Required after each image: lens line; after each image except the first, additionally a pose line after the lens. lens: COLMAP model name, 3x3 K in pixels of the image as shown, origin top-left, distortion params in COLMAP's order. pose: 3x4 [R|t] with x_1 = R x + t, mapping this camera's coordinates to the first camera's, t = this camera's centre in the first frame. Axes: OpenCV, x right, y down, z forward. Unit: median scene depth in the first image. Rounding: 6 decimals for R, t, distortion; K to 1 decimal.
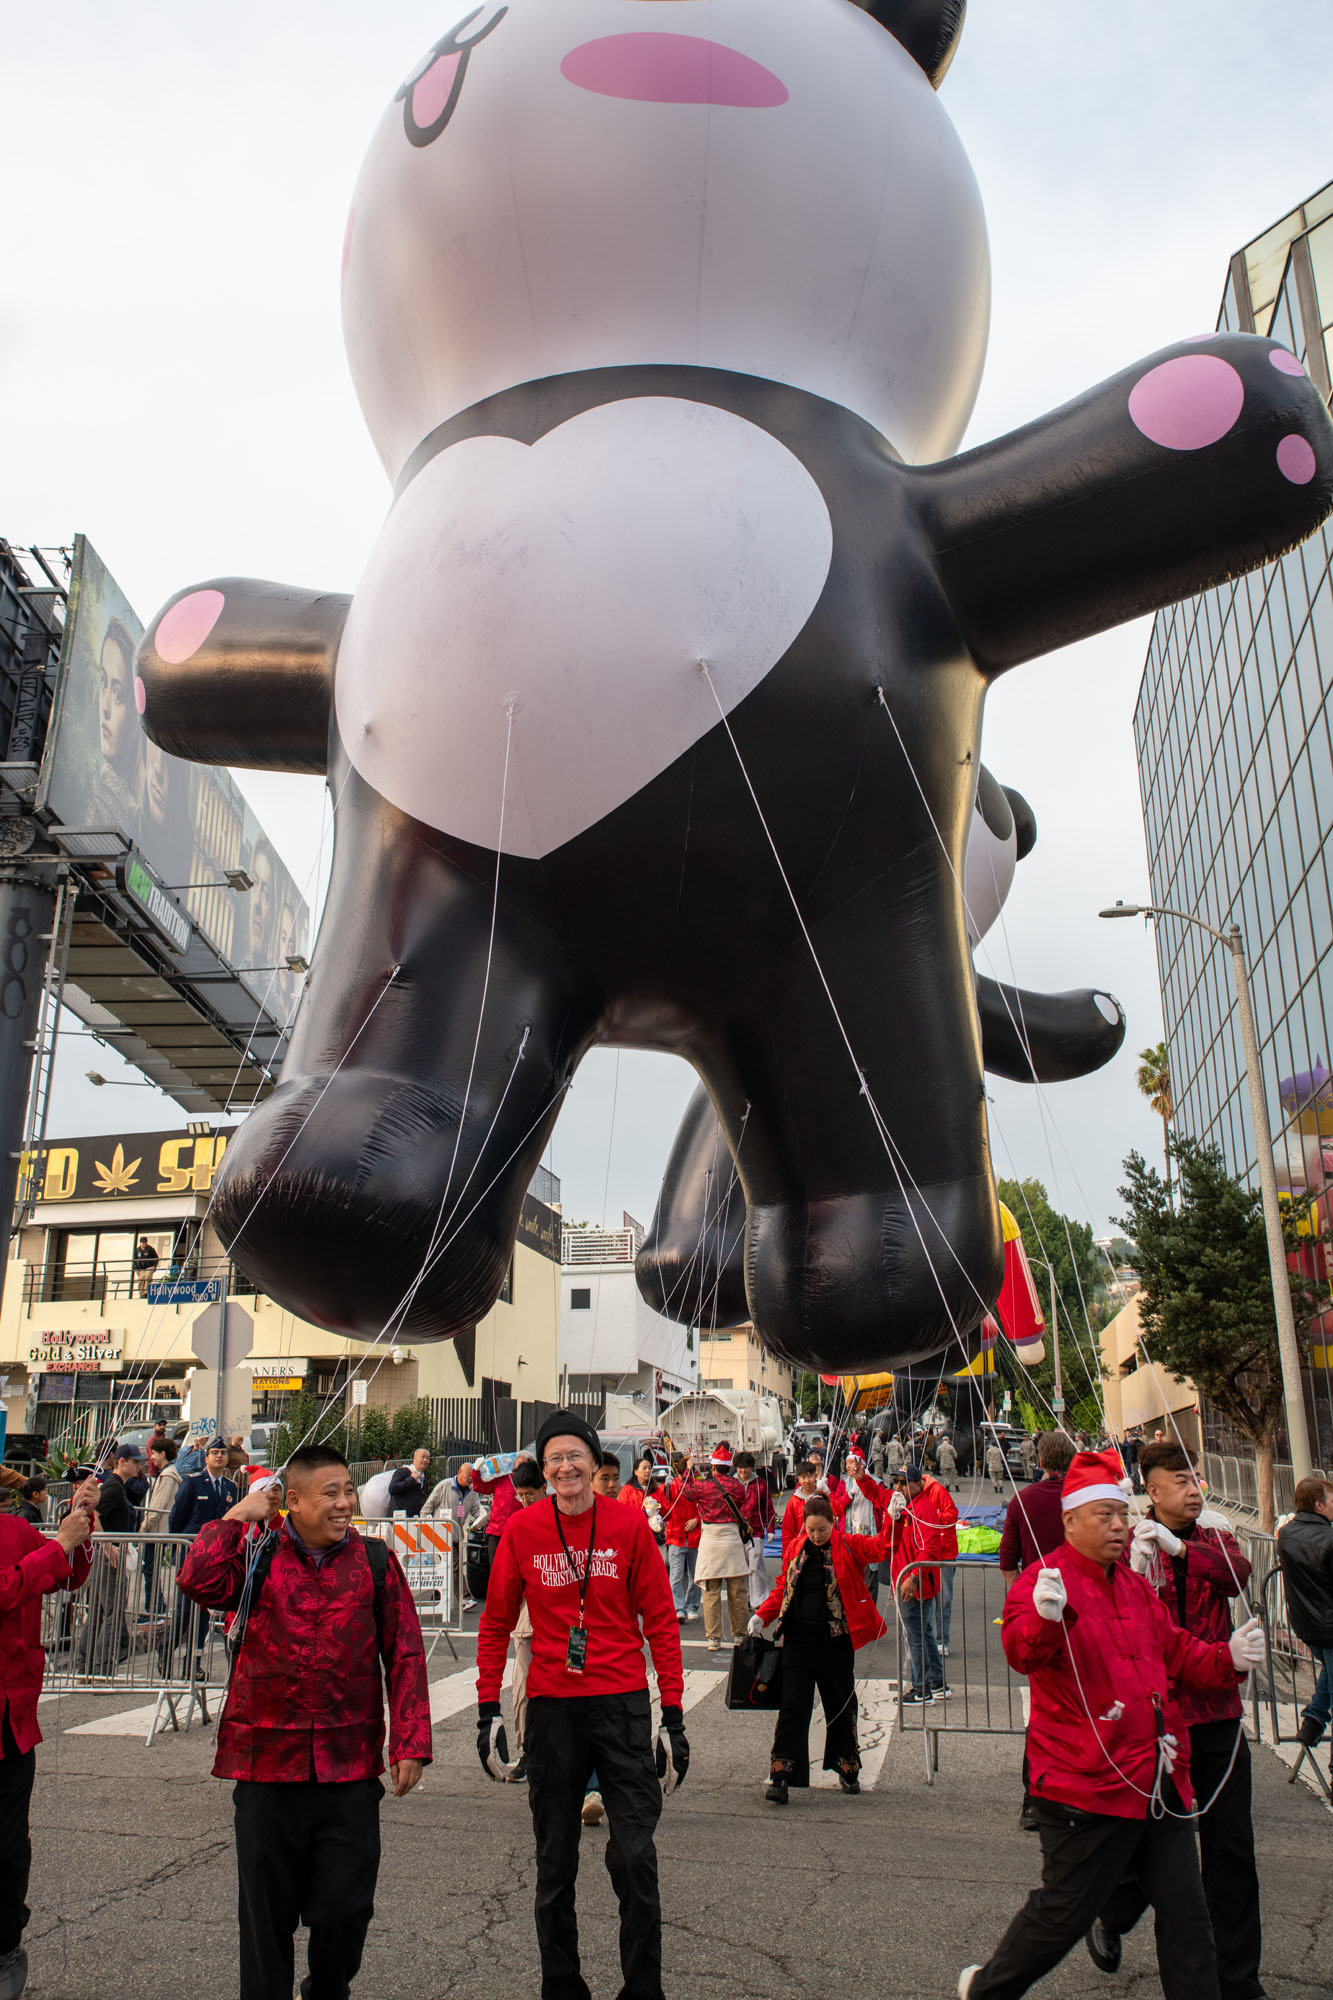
lens RADIAL K [[1621.1, 0, 666.5], [0, 1621.1, 1000.0], [0, 0, 1]] dist [-0.066853, 0.000472]
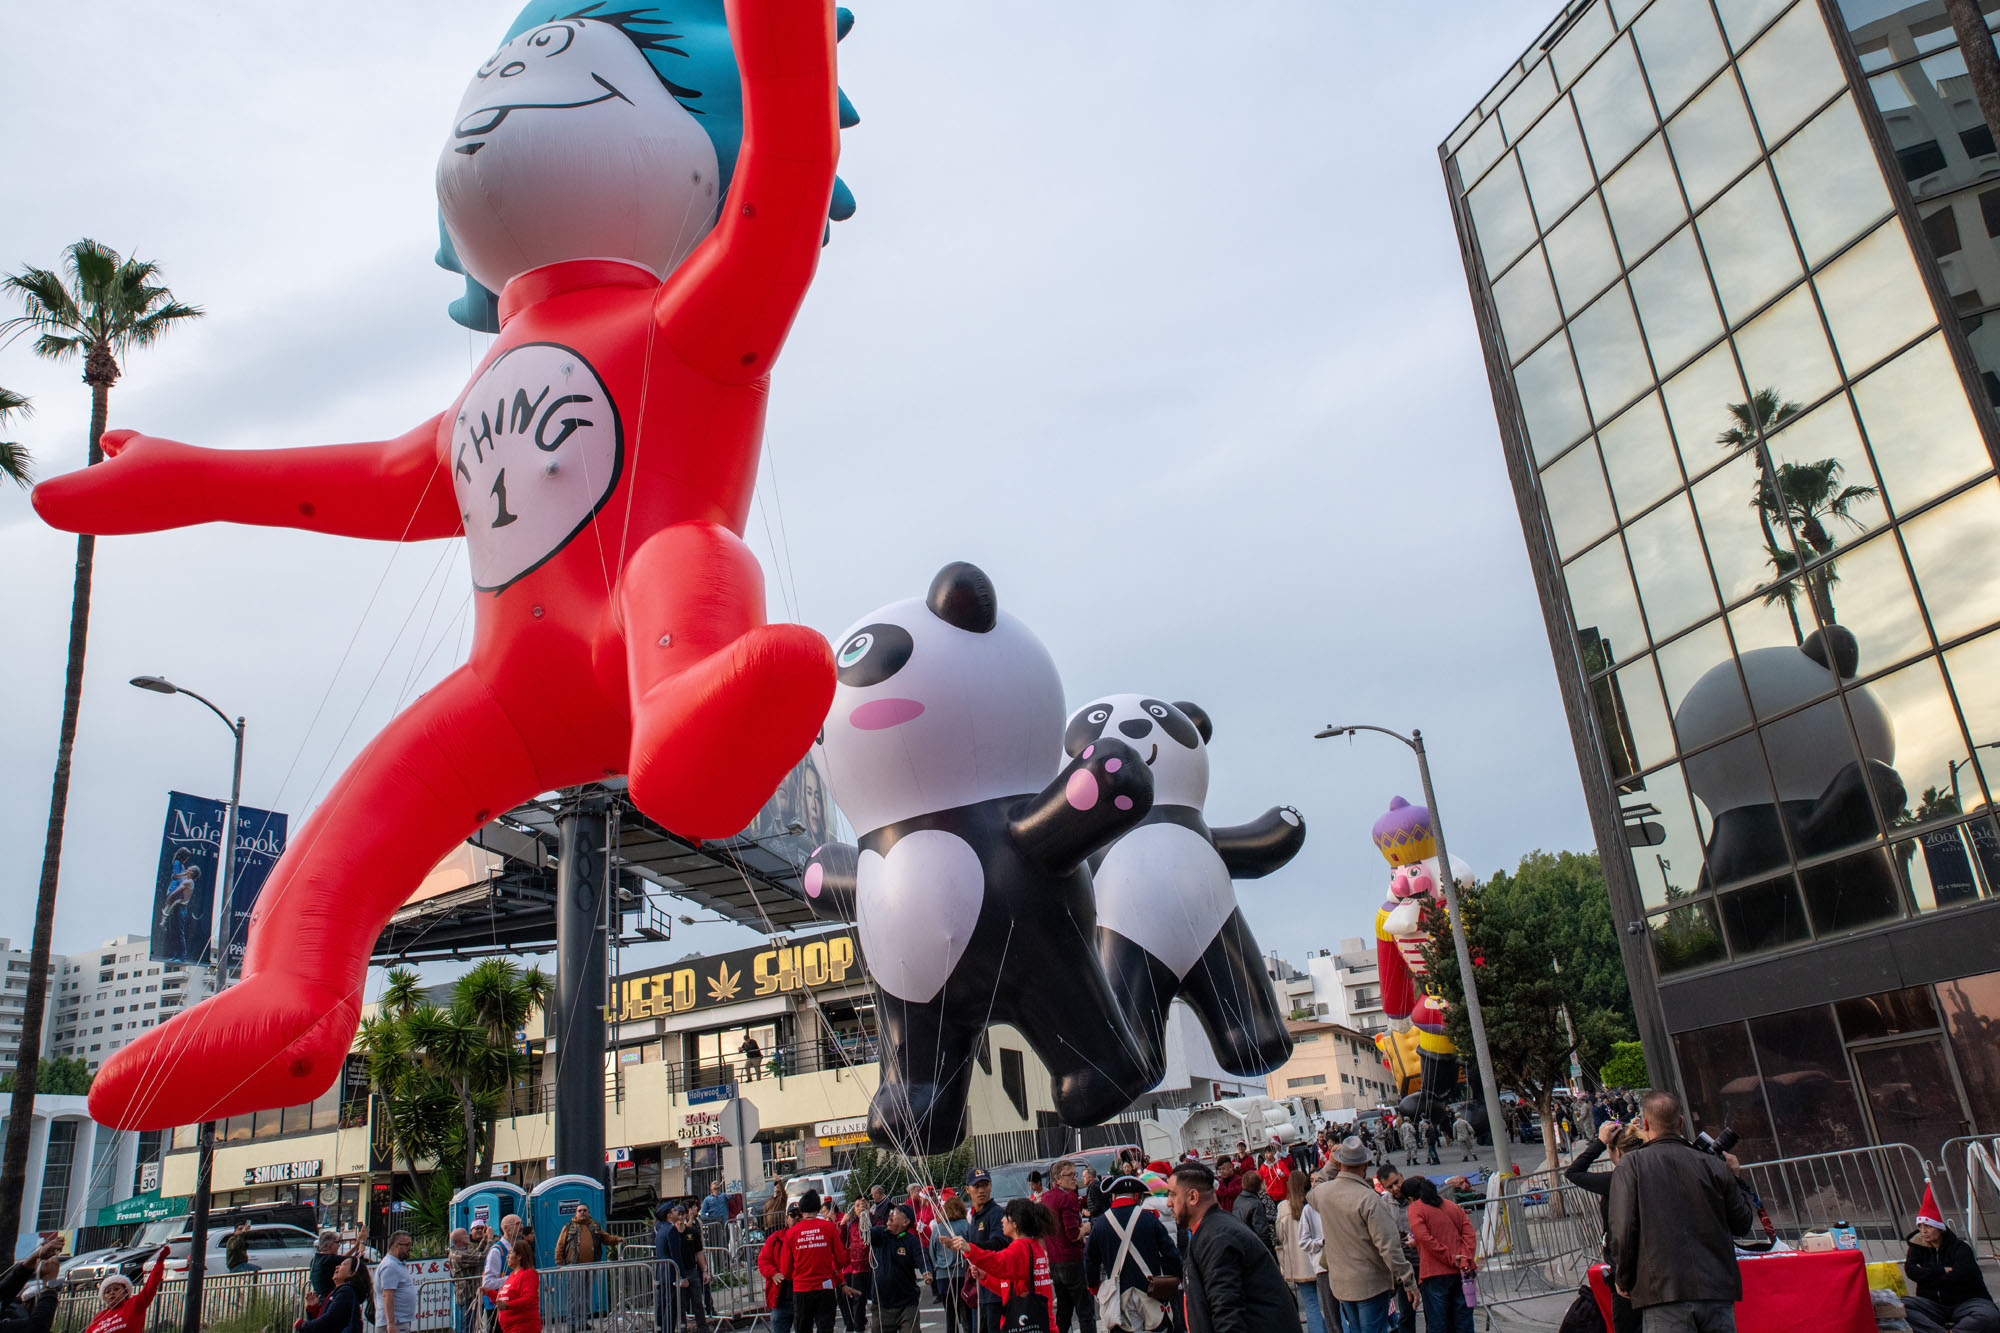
lens RADIAL K [[1503.8, 0, 1000.0], [0, 1503.8, 666.5], [0, 0, 1]] dist [-0.092063, 0.000499]
pose [[0.971705, -0.160348, -0.173429, 0.117653], [0.152196, 0.986563, -0.059414, -0.037853], [0.180625, 0.031337, 0.983053, -0.133710]]
